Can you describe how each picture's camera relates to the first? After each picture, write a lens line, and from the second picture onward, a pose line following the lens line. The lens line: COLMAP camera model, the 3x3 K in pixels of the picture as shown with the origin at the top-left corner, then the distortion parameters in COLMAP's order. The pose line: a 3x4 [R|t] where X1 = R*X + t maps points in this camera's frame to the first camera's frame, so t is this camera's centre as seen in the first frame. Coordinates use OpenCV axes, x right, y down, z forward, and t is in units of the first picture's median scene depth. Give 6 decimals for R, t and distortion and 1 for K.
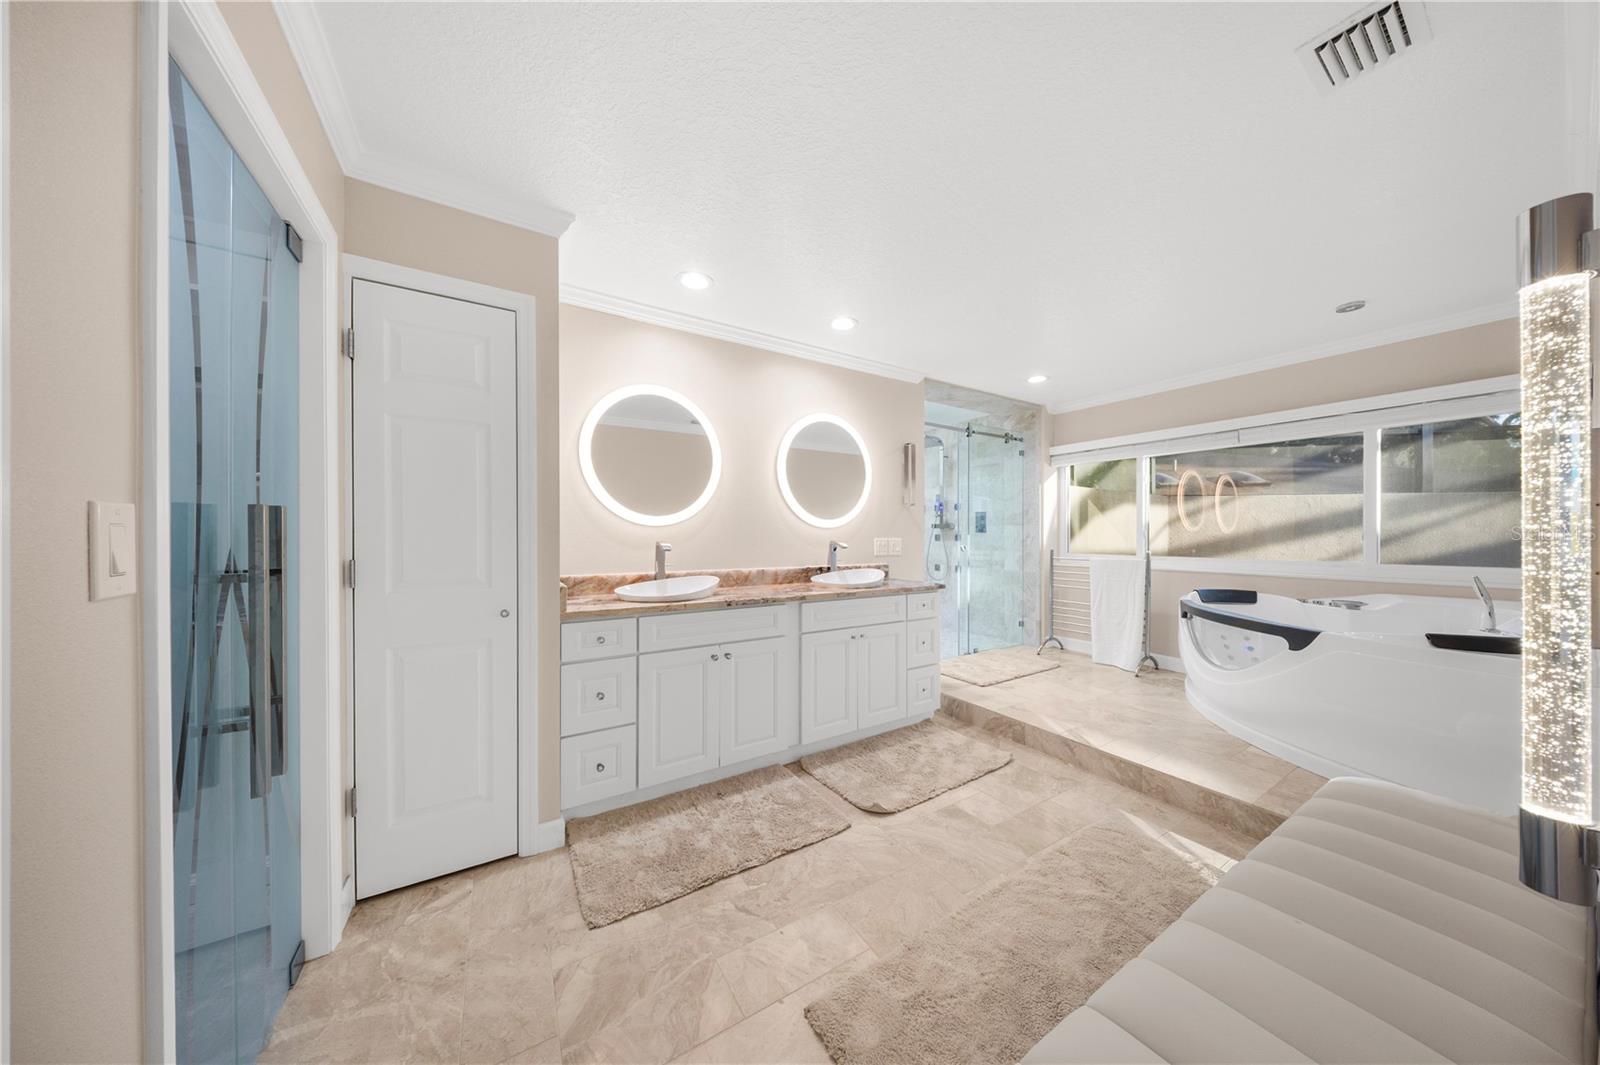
lens RADIAL K [[484.1, 0, 806.9], [0, 484.1, 534.2], [0, 0, 1]] dist [-0.000930, -0.000099]
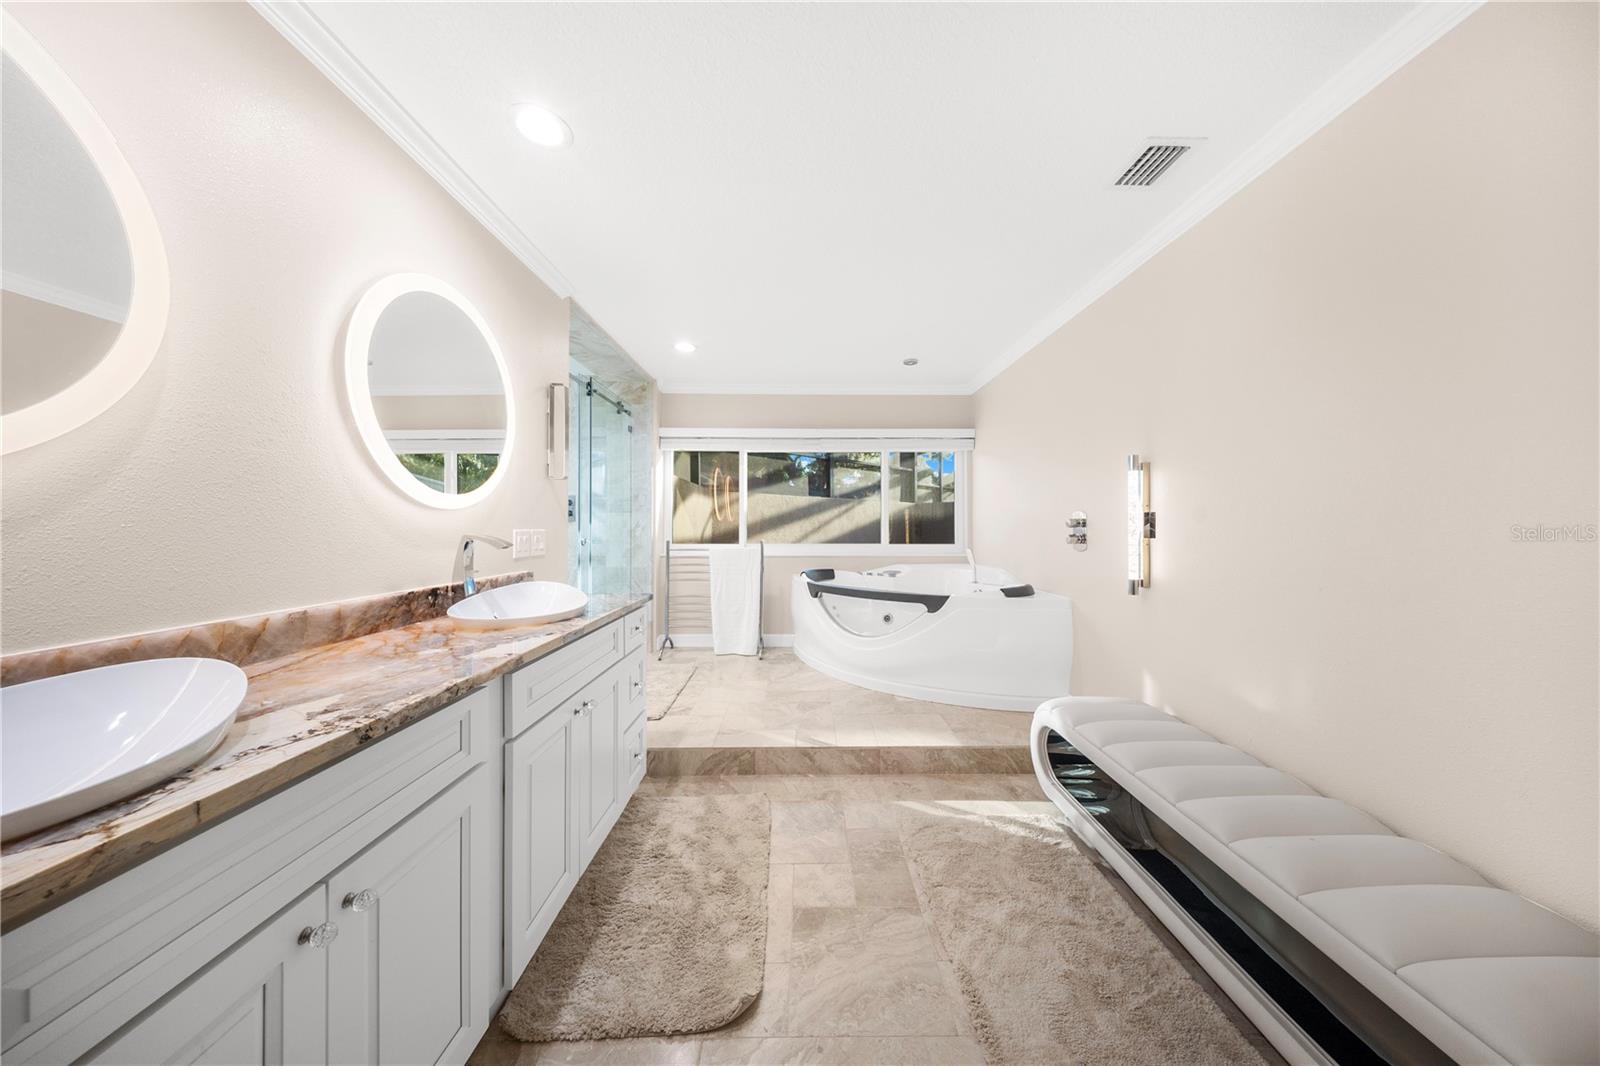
lens RADIAL K [[491.7, 0, 804.1], [0, 491.7, 518.7], [0, 0, 1]] dist [0.000845, -0.003331]
pose [[0.519290, 0.010143, 0.854538, -0.230987], [-0.000381, 0.999932, -0.011638, 0.002898], [-0.854598, 0.005718, 0.519258, 0.468444]]
